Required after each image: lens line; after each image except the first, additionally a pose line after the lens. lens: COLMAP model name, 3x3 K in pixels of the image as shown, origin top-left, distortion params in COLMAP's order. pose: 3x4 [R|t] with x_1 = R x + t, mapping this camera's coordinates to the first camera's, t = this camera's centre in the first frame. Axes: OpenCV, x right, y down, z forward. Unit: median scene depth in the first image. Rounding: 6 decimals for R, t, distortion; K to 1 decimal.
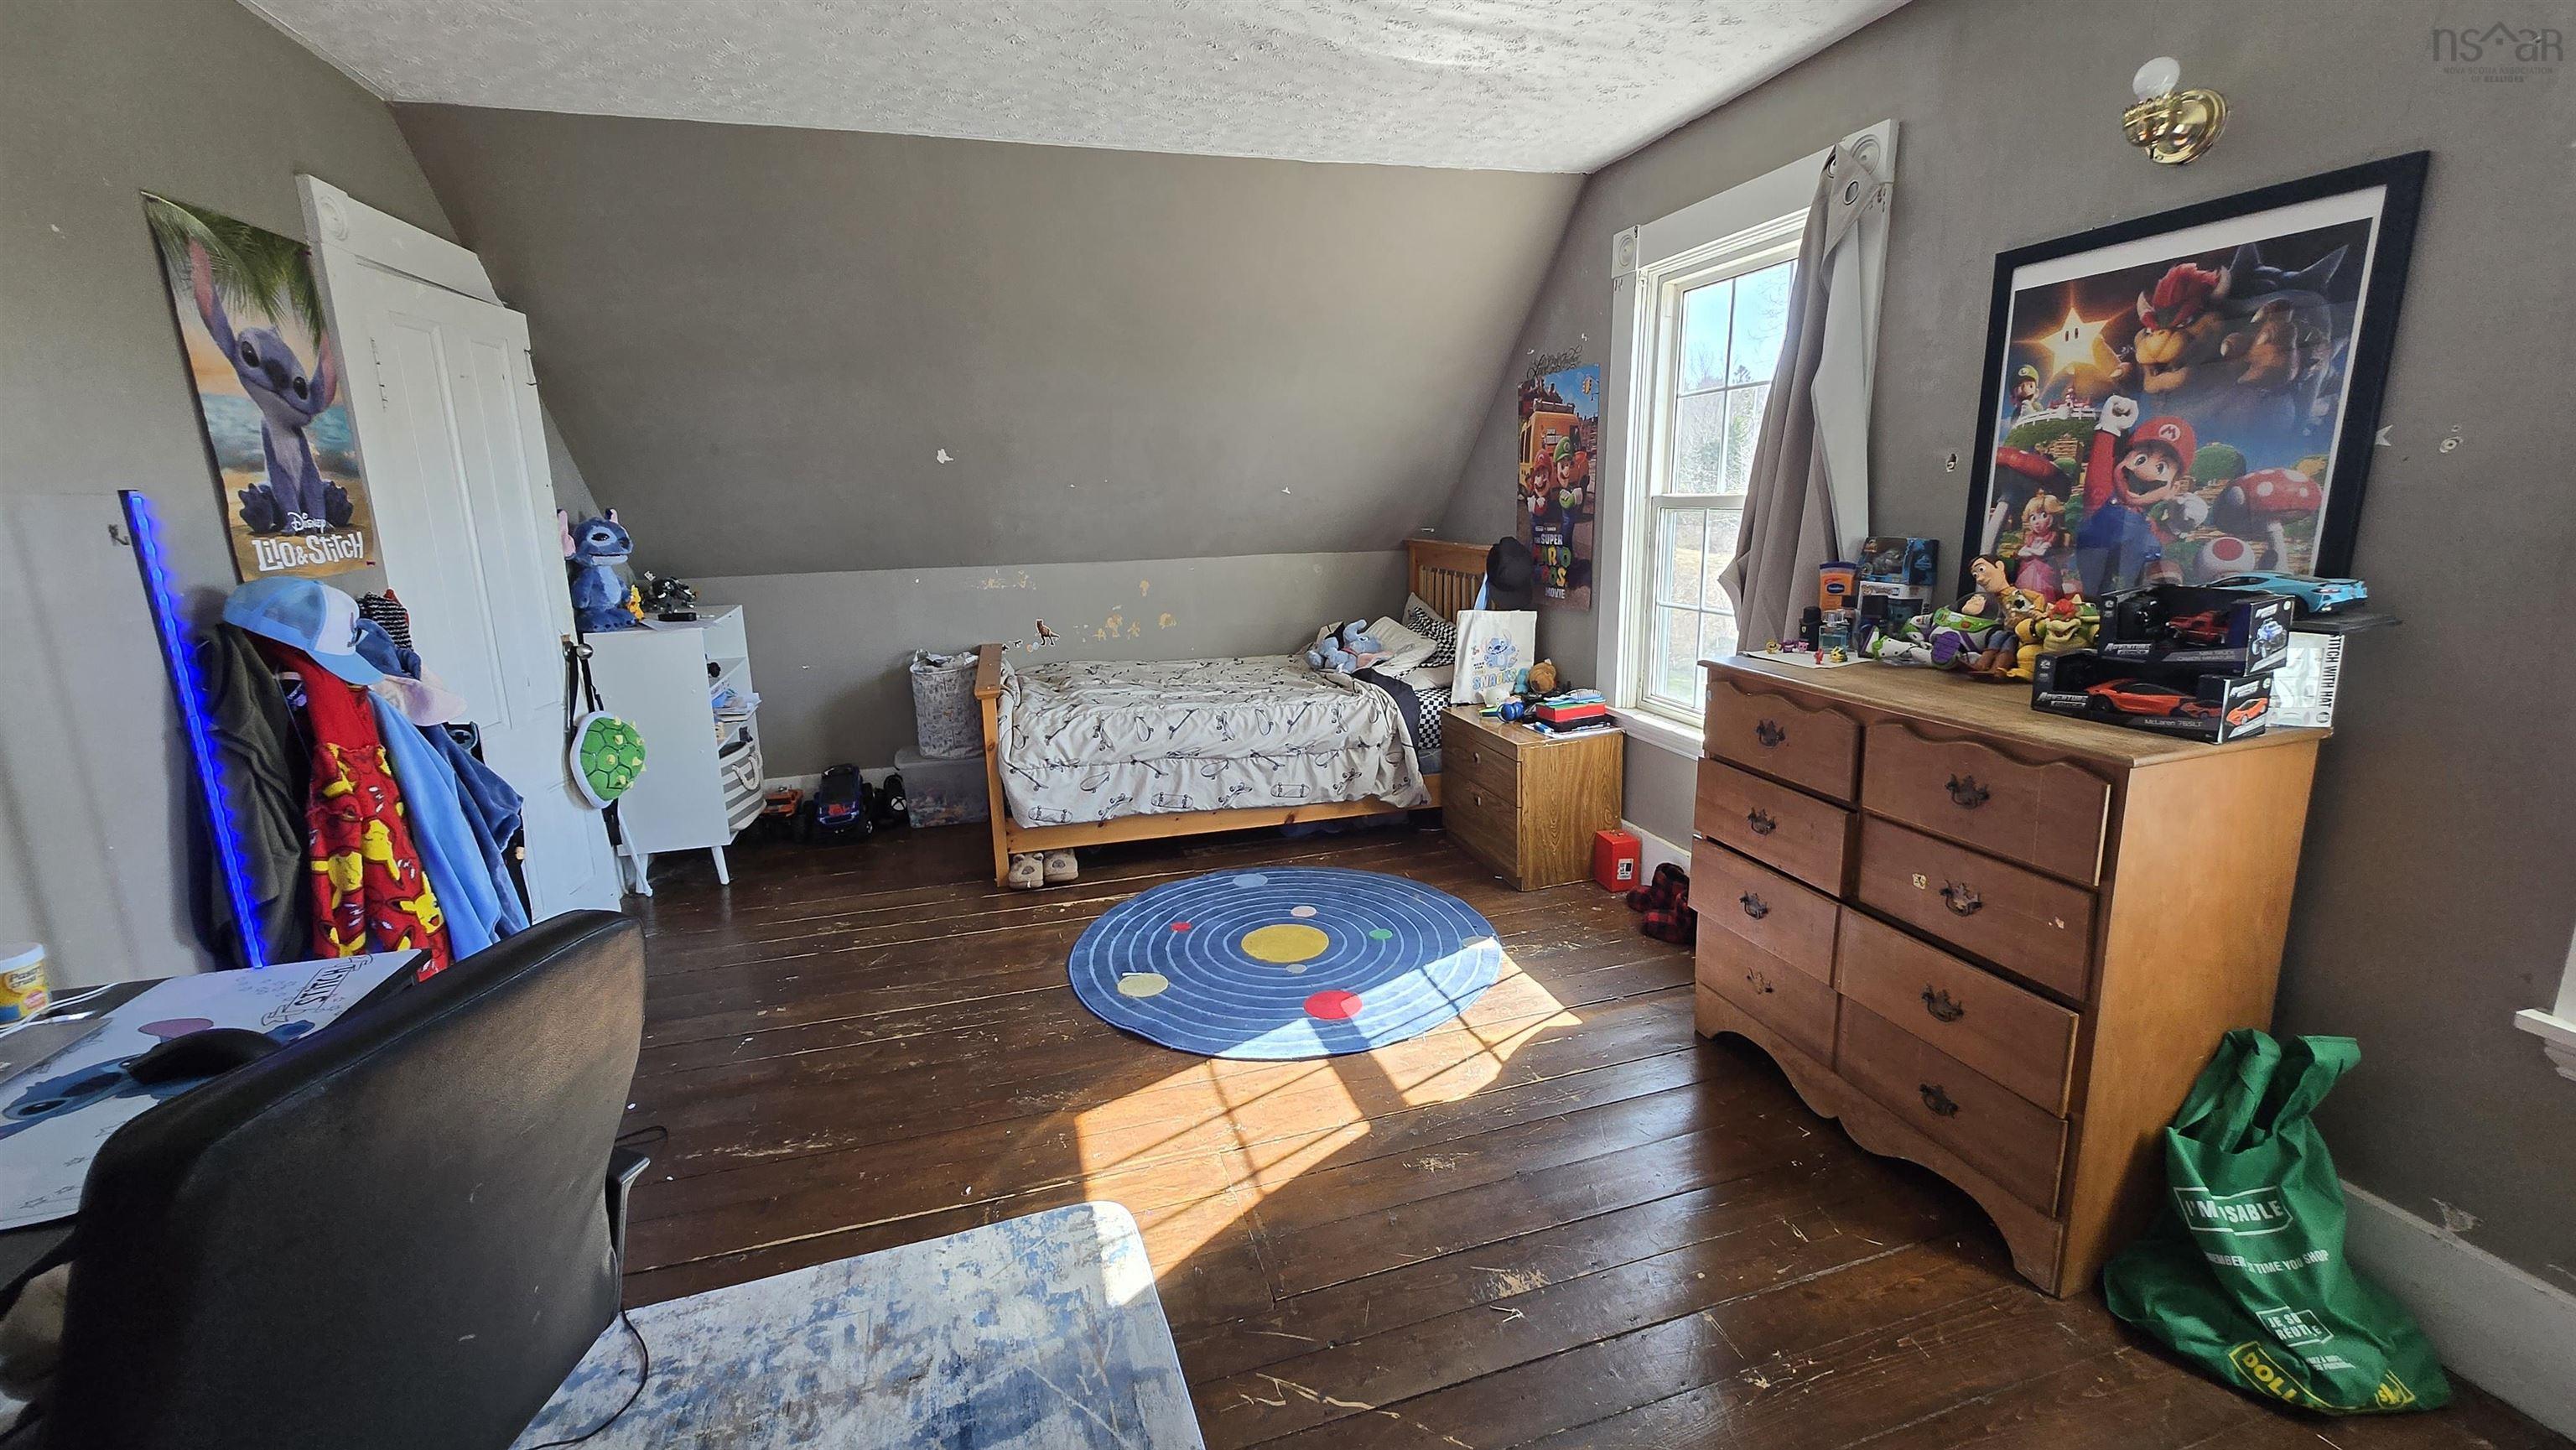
lens RADIAL K [[1007.5, 0, 1281.1], [0, 1007.5, 693.4], [0, 0, 1]] dist [0.001082, 0.000219]
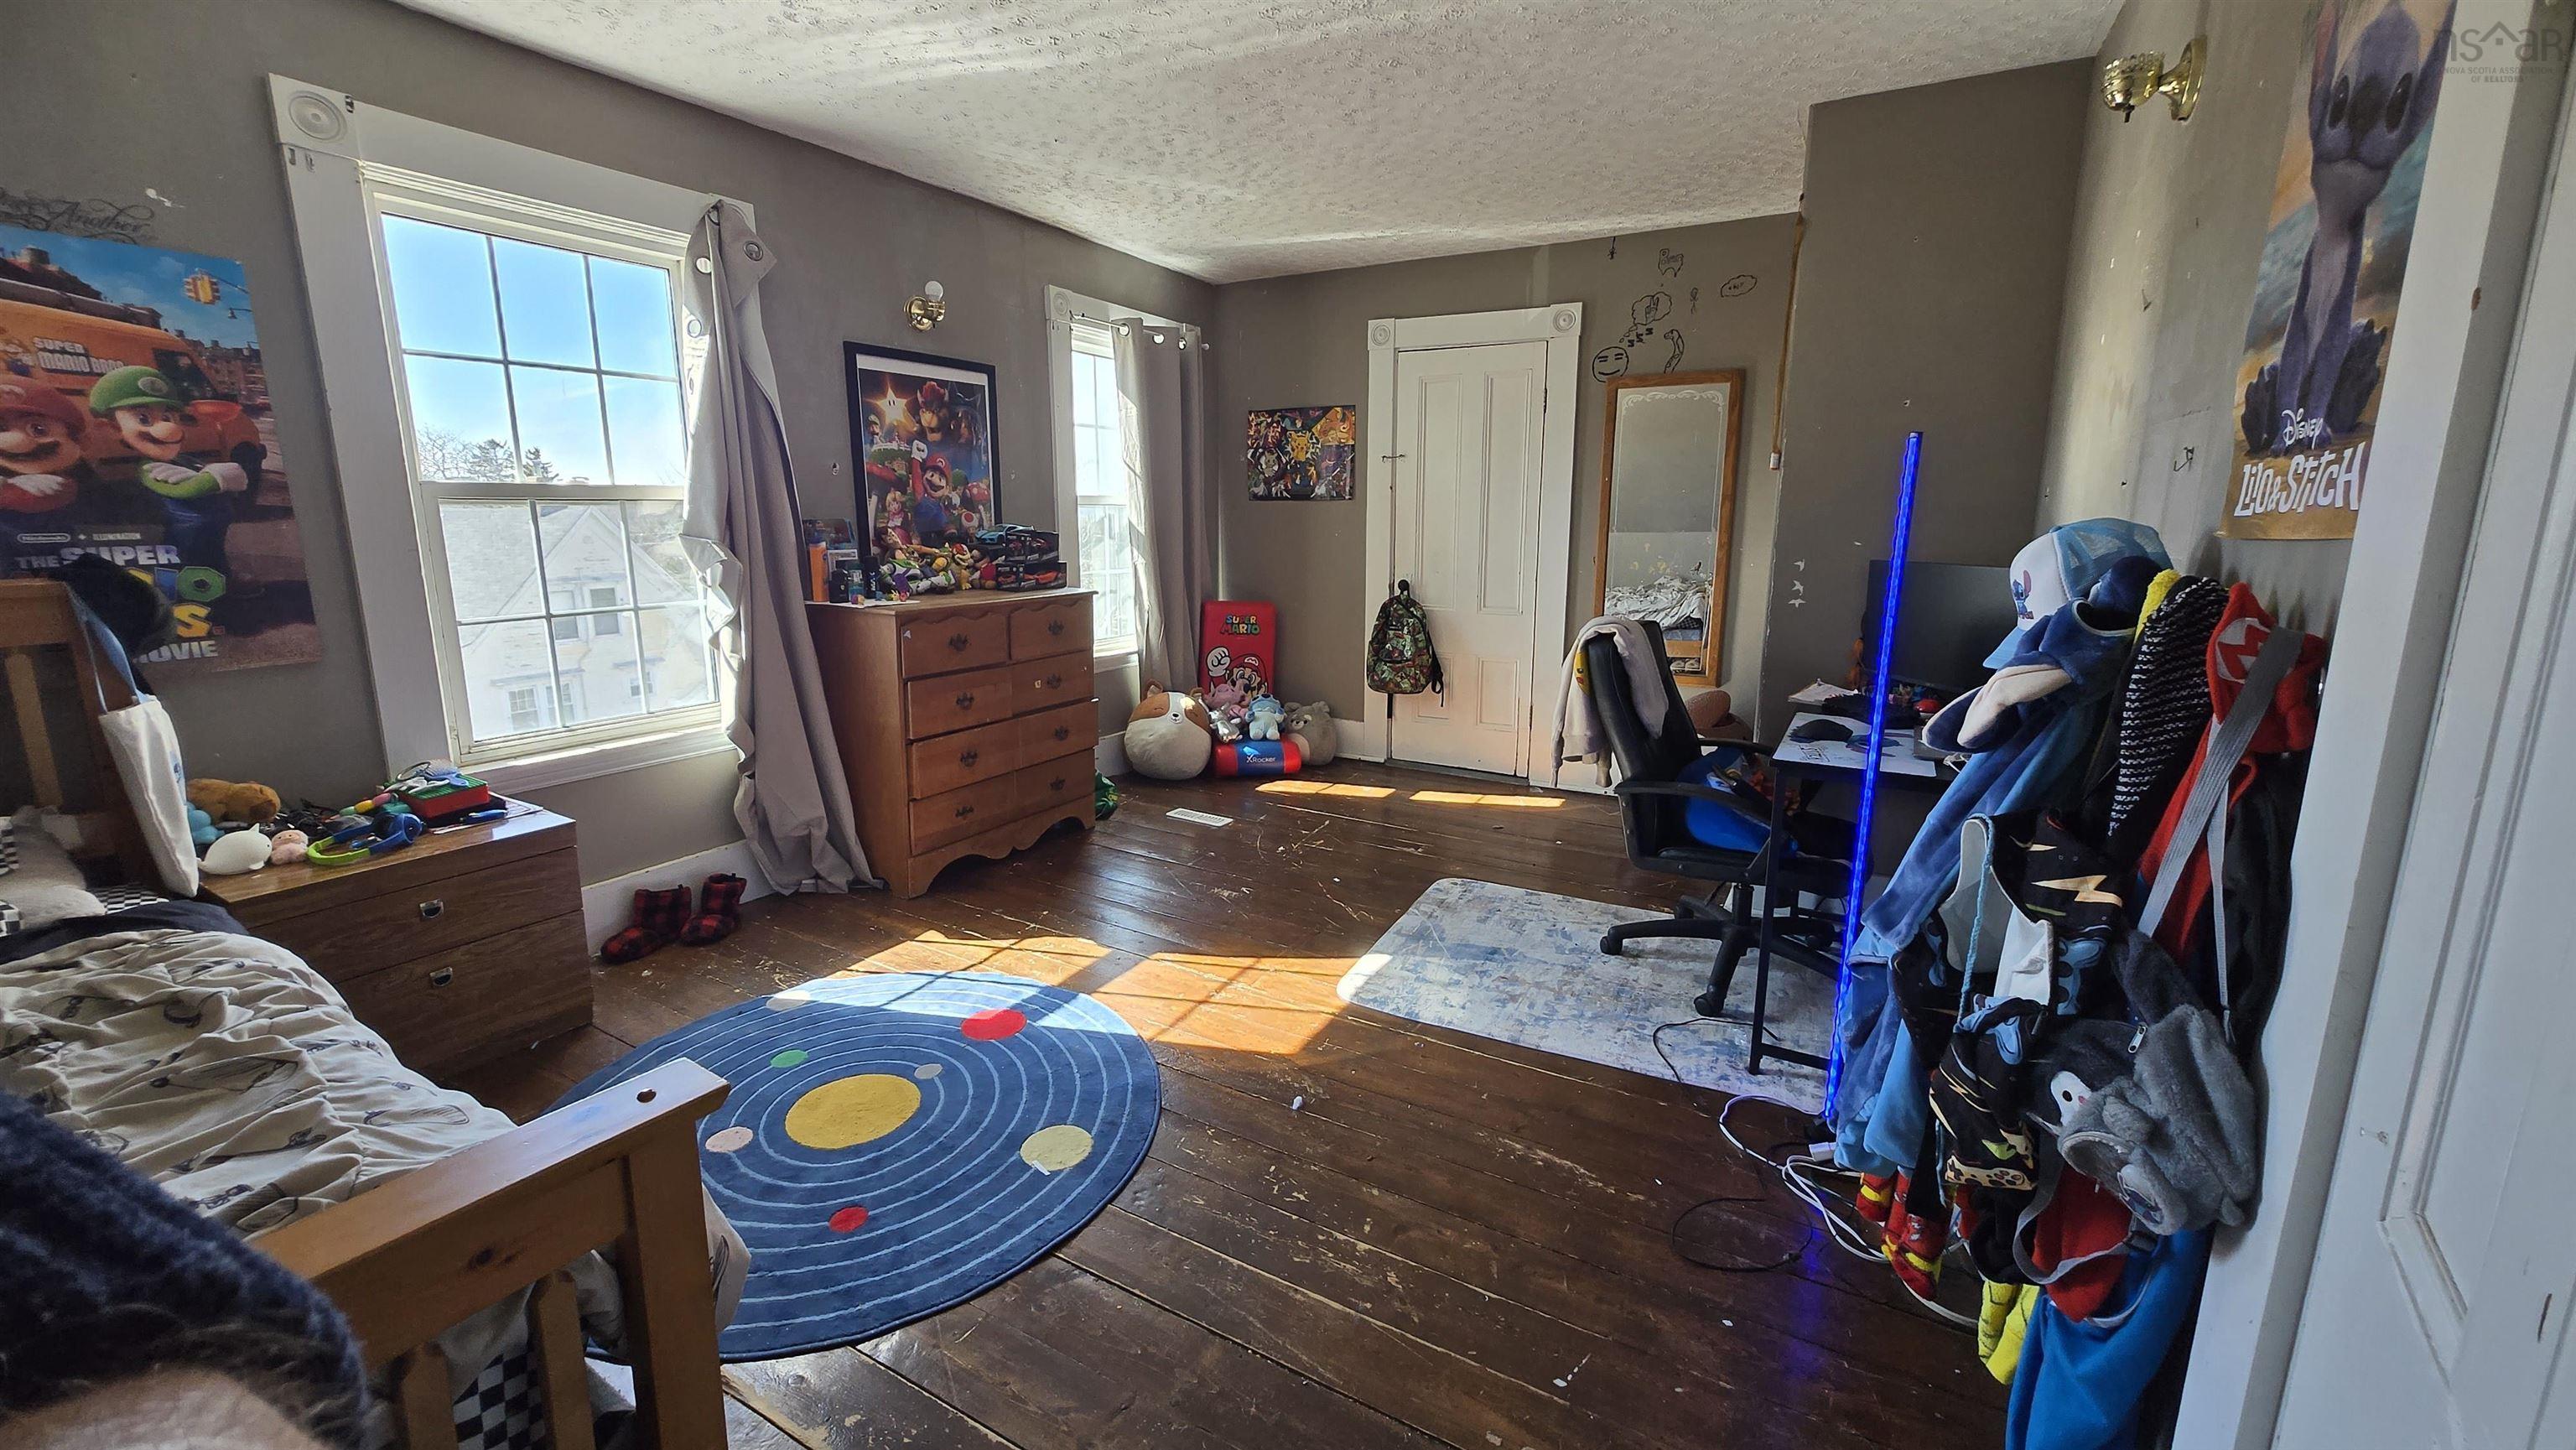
lens RADIAL K [[1007.5, 0, 1281.1], [0, 1007.5, 693.4], [0, 0, 1]] dist [0.001082, 0.000219]
pose [[-0.688635, -0.109553, 0.716784, -0.994259], [0.154408, 0.943693, 0.292578, -0.269301], [-0.708477, 0.312156, -0.632945, 1.713013]]
